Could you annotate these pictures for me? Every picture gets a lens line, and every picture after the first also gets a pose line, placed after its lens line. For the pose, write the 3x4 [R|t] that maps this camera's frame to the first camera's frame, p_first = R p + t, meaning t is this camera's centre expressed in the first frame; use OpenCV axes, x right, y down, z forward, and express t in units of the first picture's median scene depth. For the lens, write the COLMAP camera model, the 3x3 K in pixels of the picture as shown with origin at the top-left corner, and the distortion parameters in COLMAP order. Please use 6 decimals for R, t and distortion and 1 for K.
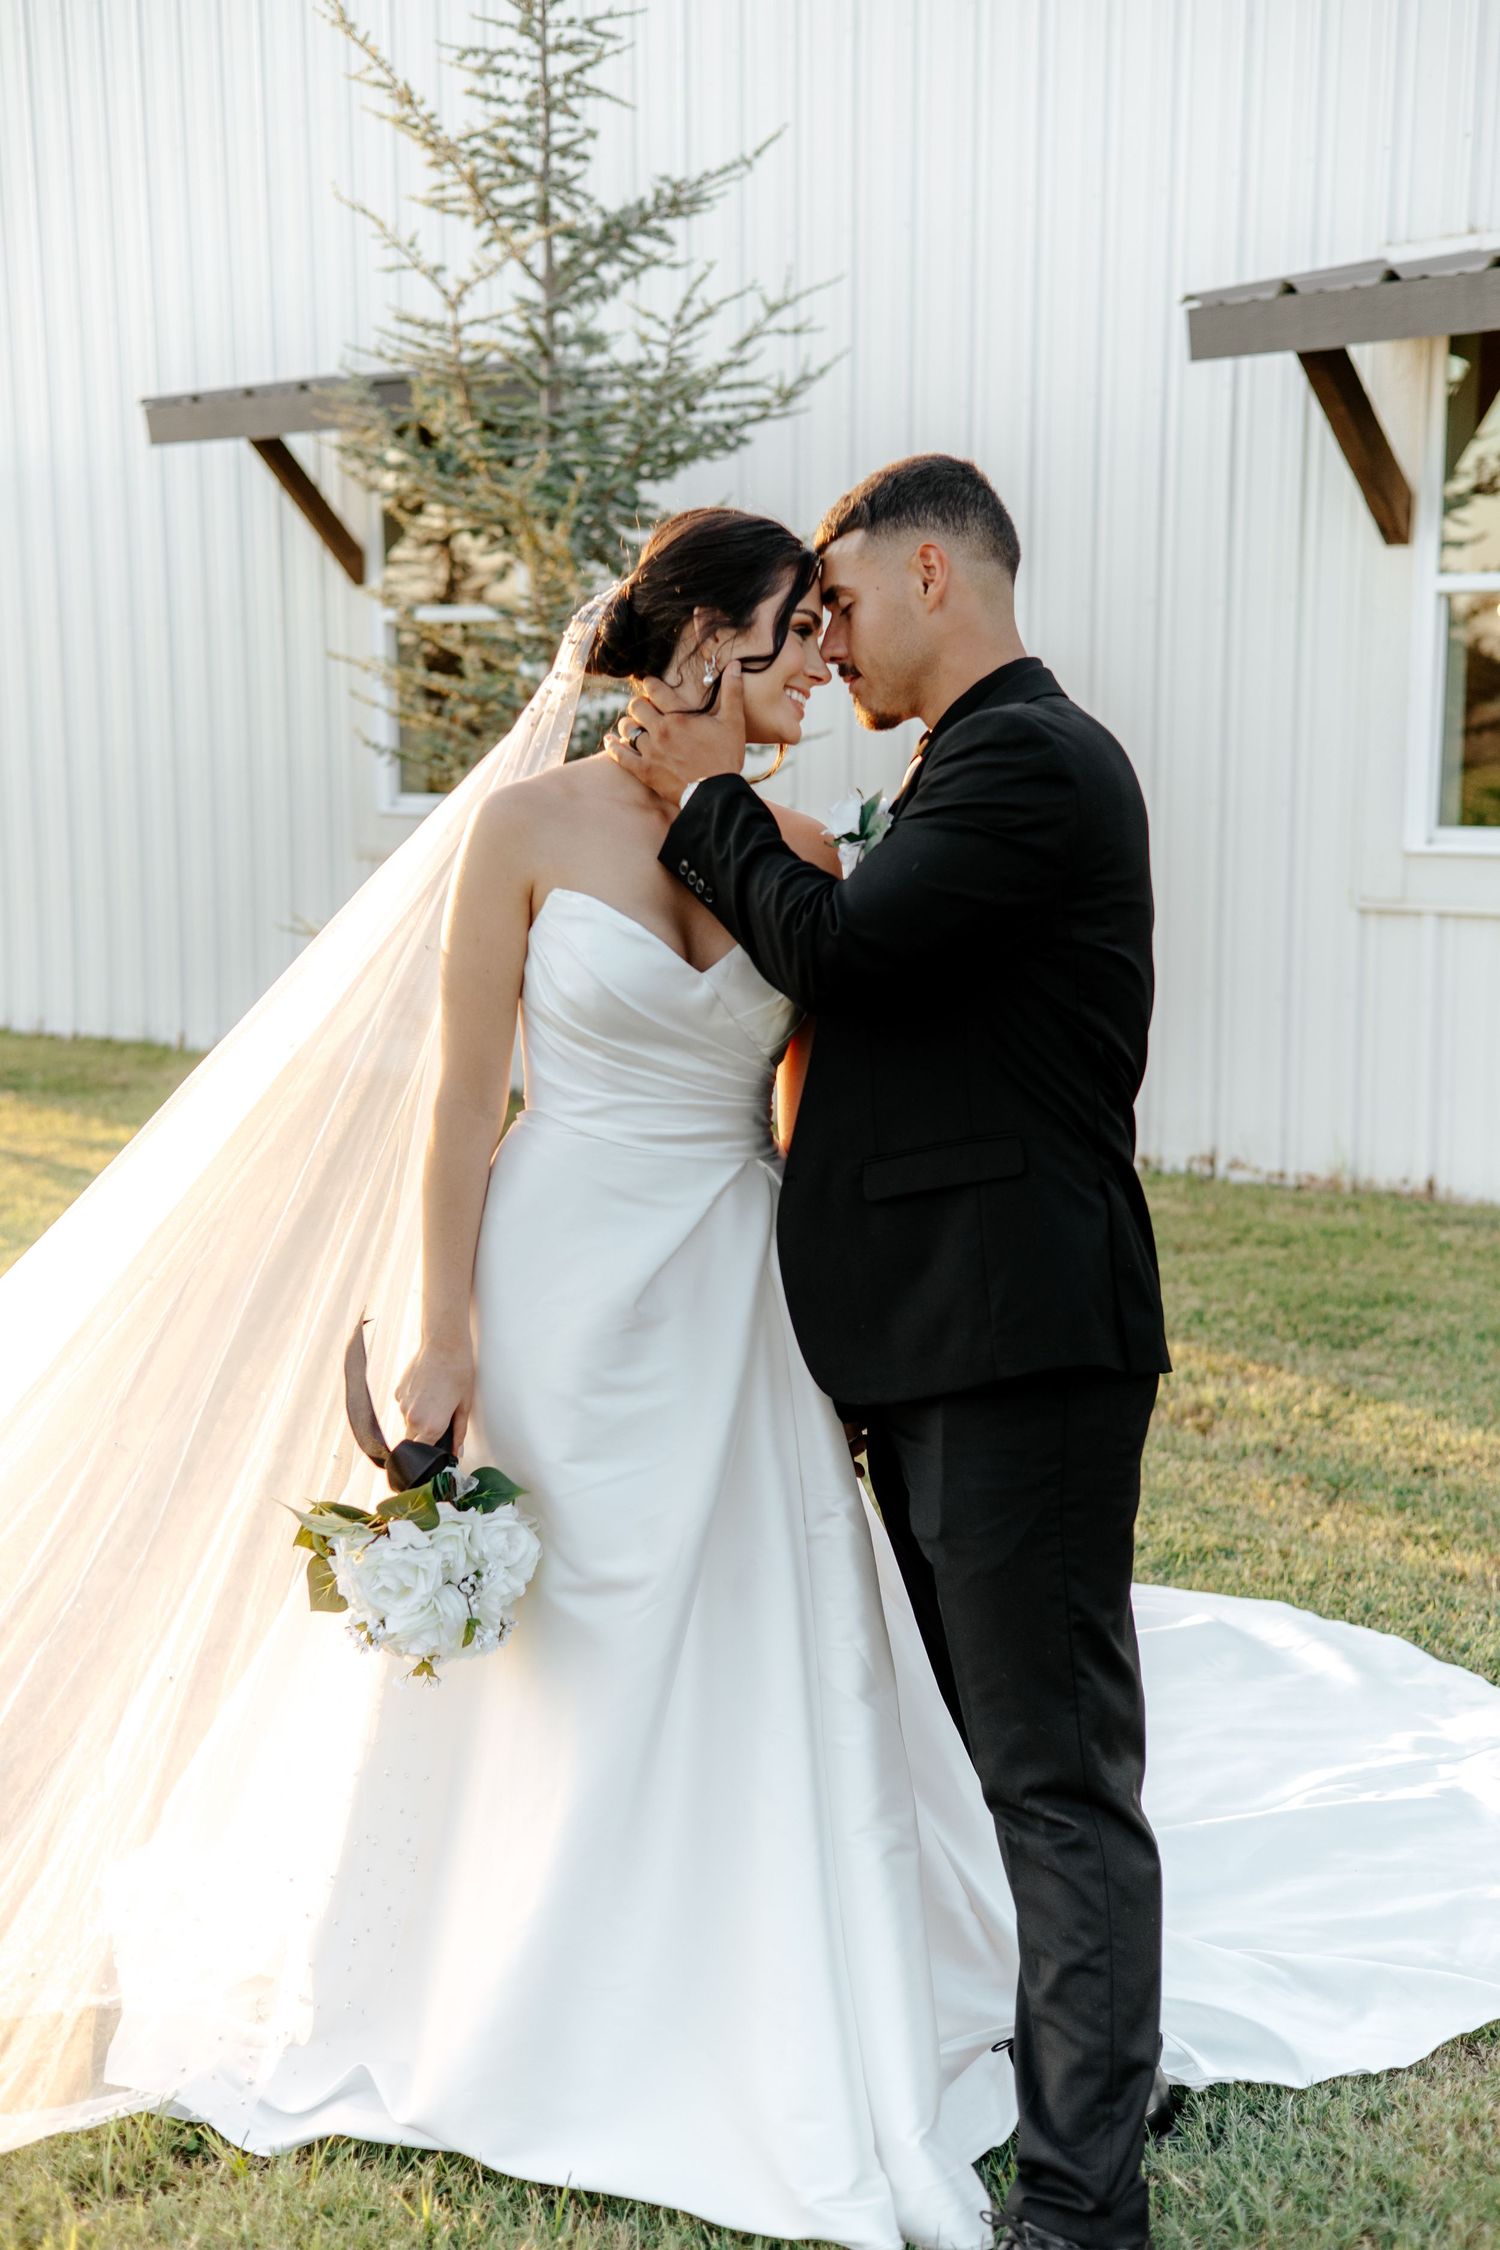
lens RADIAL K [[3199.2, 0, 741.5], [0, 3199.2, 1118.8], [0, 0, 1]] dist [0.476905, -0.873285]
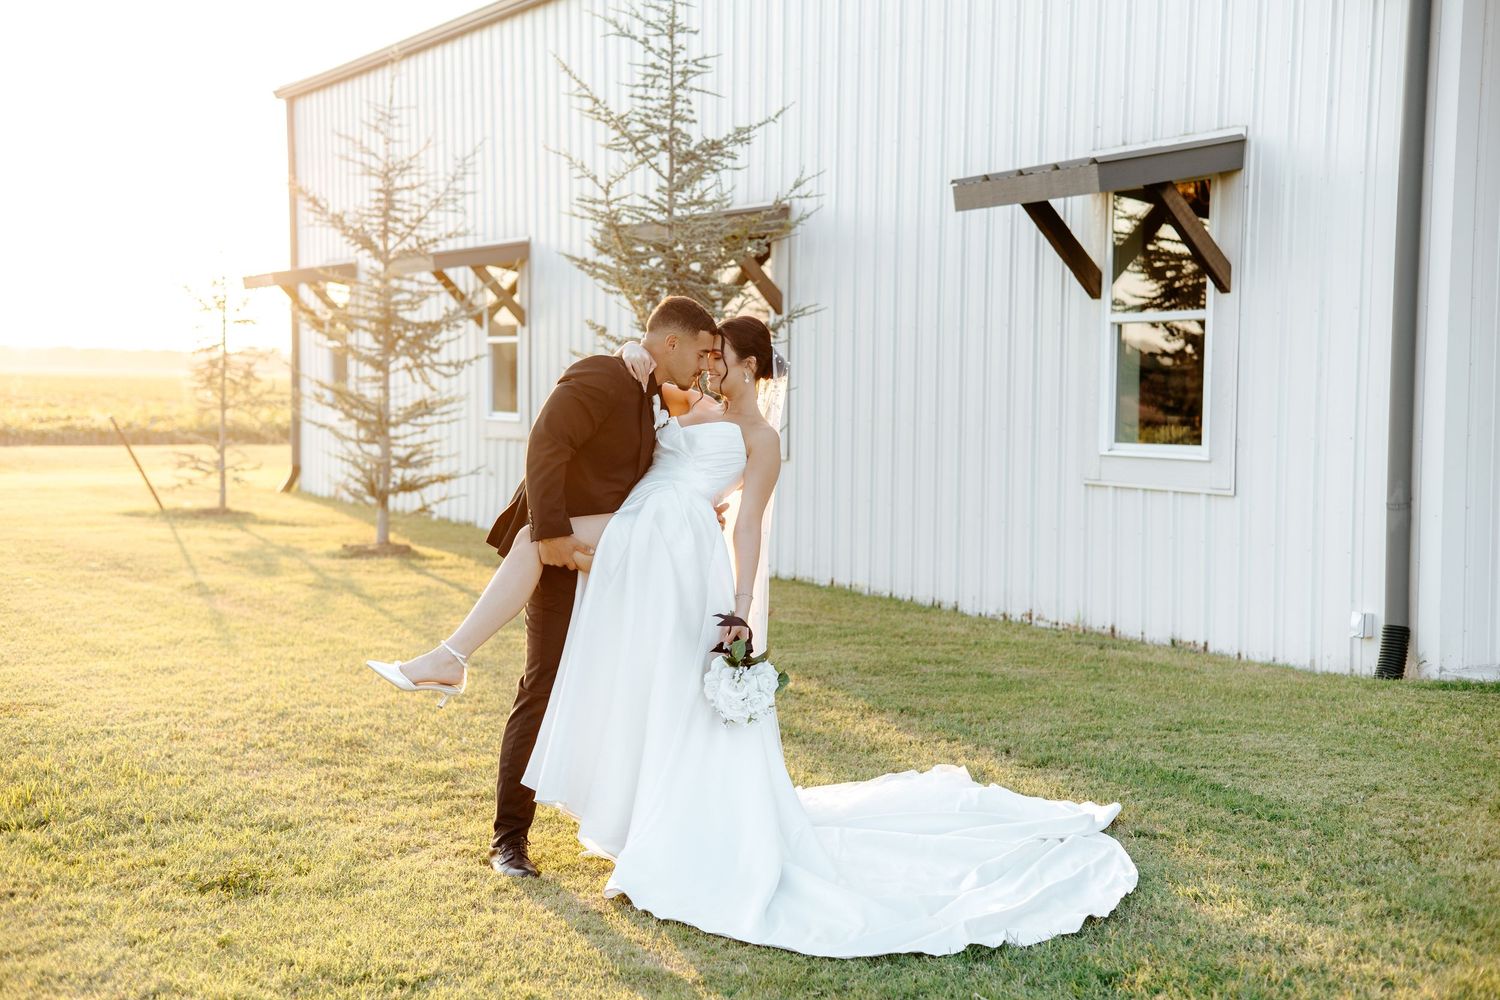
lens RADIAL K [[2132.8, 0, 754.3], [0, 2132.8, 486.3], [0, 0, 1]] dist [0.476905, -0.873285]
pose [[0.950192, 0.022547, -0.310849, 0.431026], [-0.047618, 0.996172, -0.073302, 0.042429], [0.308007, 0.084453, 0.947628, -0.282594]]
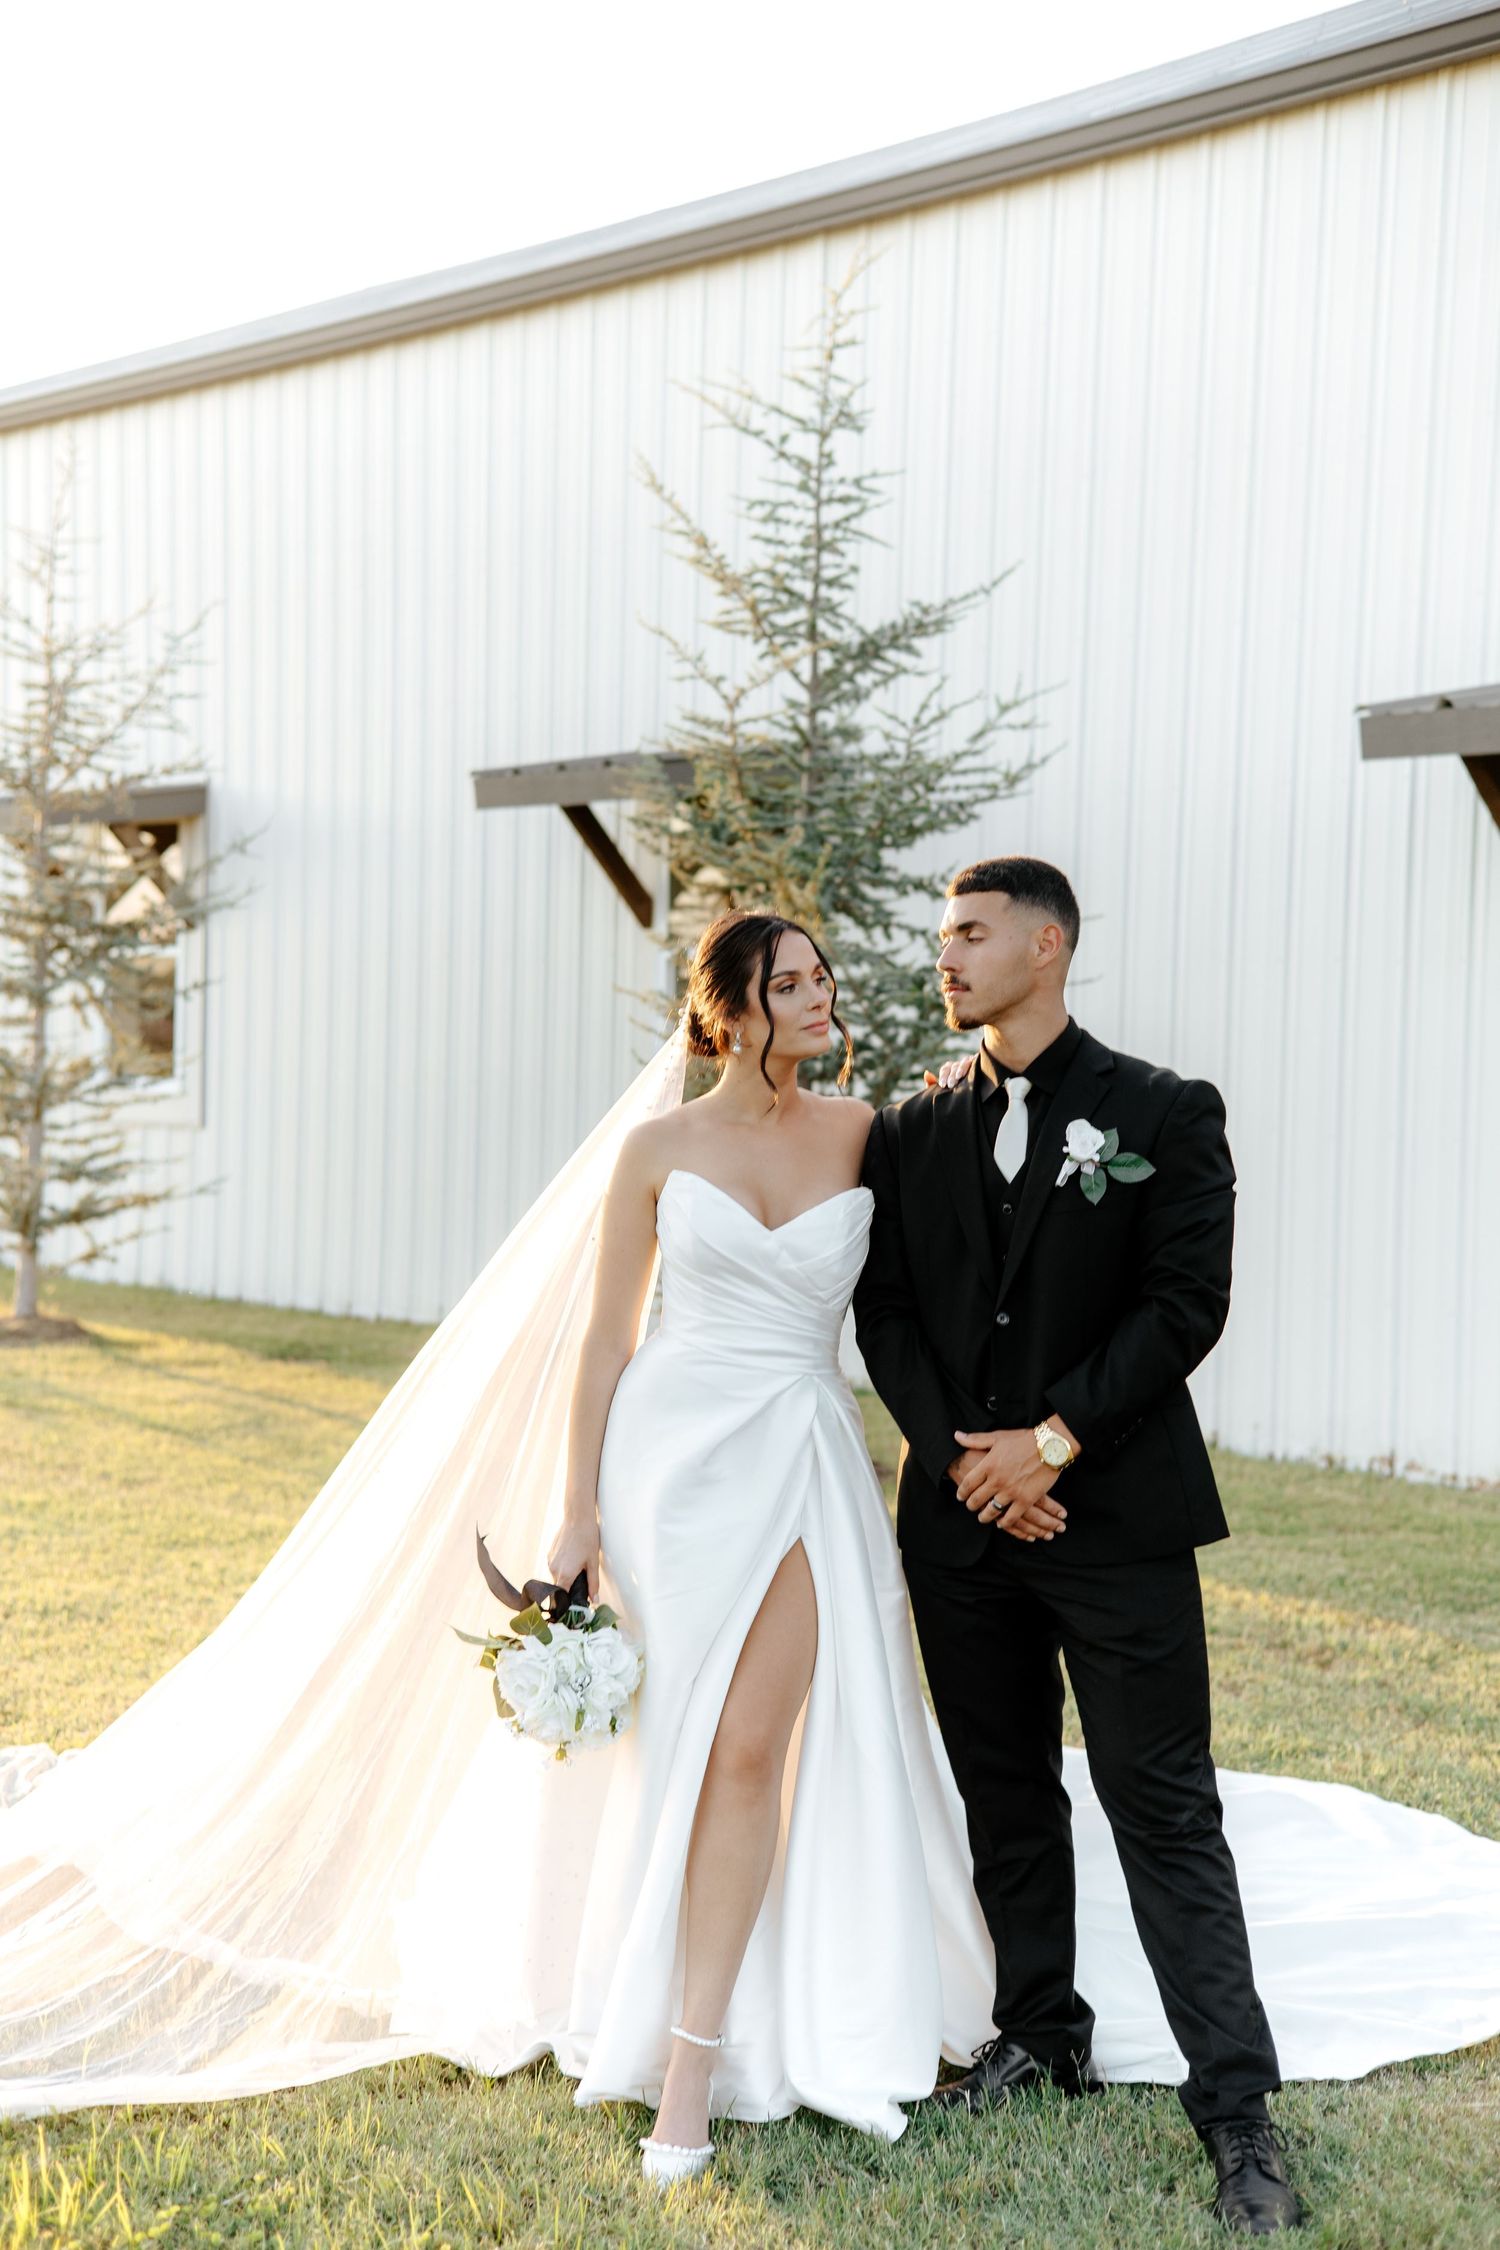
lens RADIAL K [[3199.2, 0, 741.5], [0, 3199.2, 1118.8], [0, 0, 1]] dist [0.476905, -0.873285]
pose [[0.995637, 0.030294, -0.088256, 0.023549], [-0.039128, 0.994202, -0.100153, 0.019230], [0.084710, 0.103169, 0.991050, -0.144354]]
